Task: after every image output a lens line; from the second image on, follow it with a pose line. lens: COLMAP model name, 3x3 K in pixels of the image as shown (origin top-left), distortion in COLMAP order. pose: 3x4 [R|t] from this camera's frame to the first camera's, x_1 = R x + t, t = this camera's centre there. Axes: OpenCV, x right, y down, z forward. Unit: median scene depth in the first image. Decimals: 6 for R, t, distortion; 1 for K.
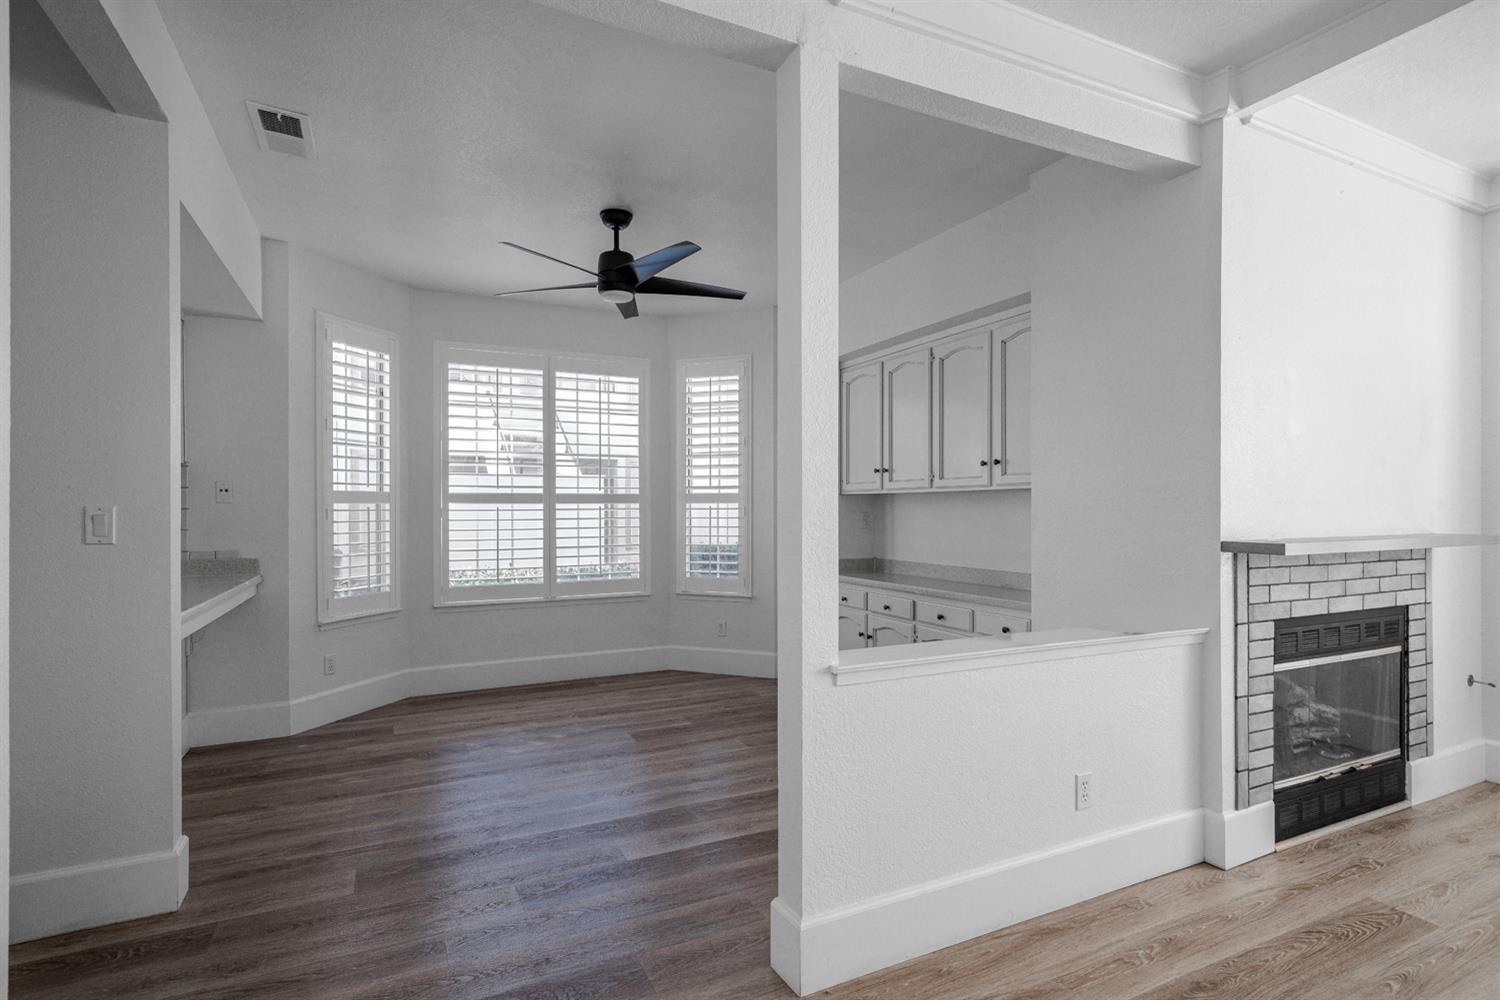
lens RADIAL K [[748.1, 0, 753.4], [0, 748.1, 509.2], [0, 0, 1]] dist [0.000530, 0.000364]
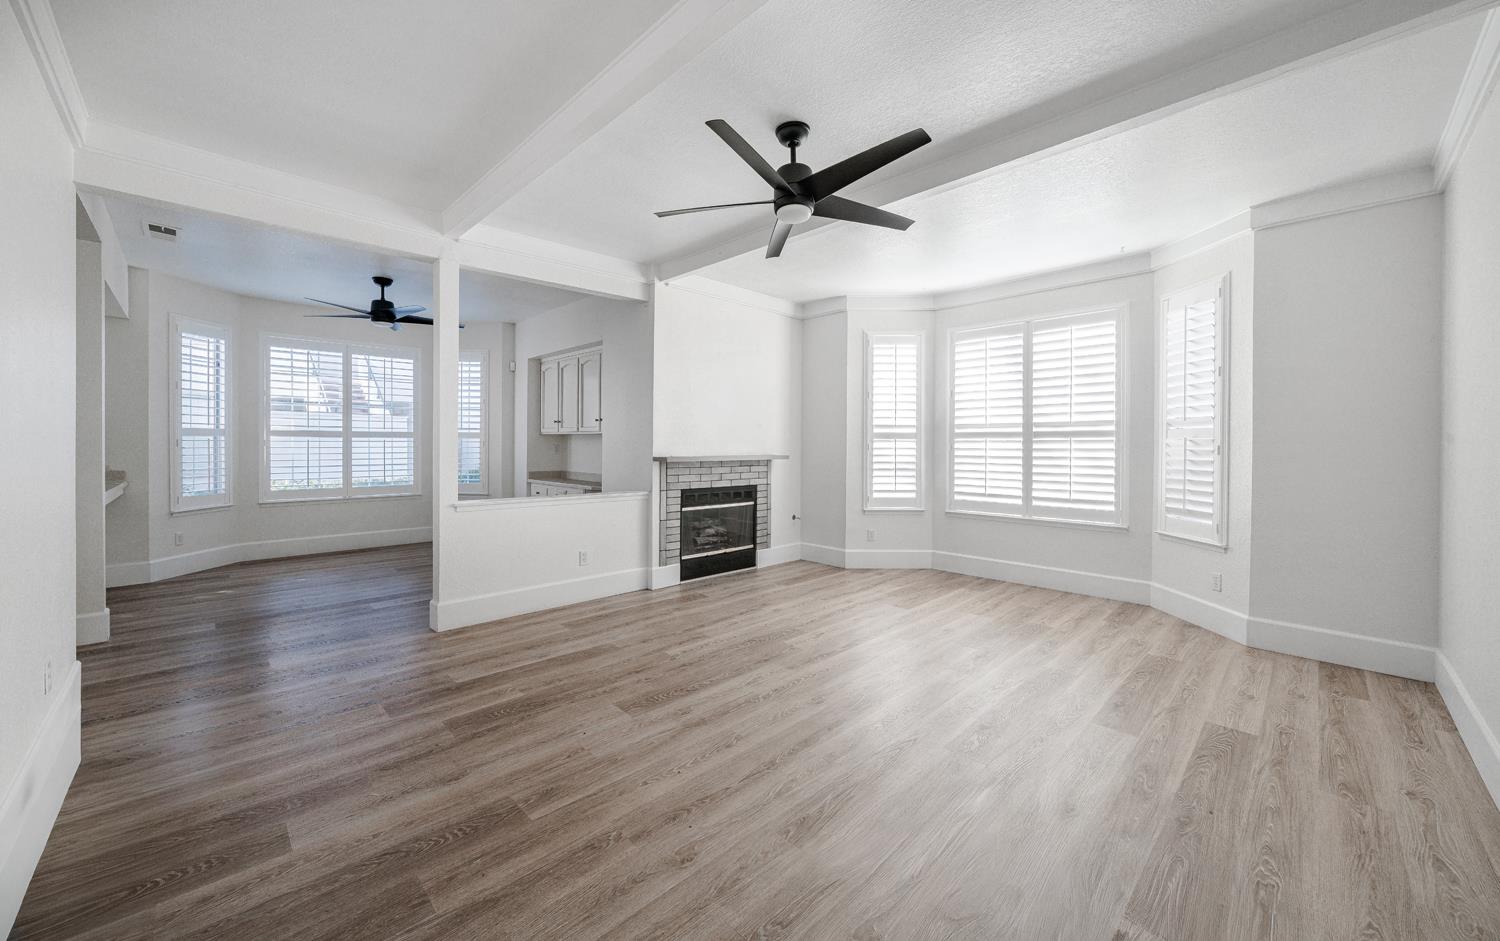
lens RADIAL K [[557.6, 0, 737.4], [0, 557.6, 447.8], [0, 0, 1]] dist [-0.003039, -0.000177]
pose [[0.950805, 0.006101, 0.309729, 0.192640], [-0.008437, 0.999945, 0.006202, -0.000131], [-0.309674, -0.008510, 0.950805, -0.488582]]
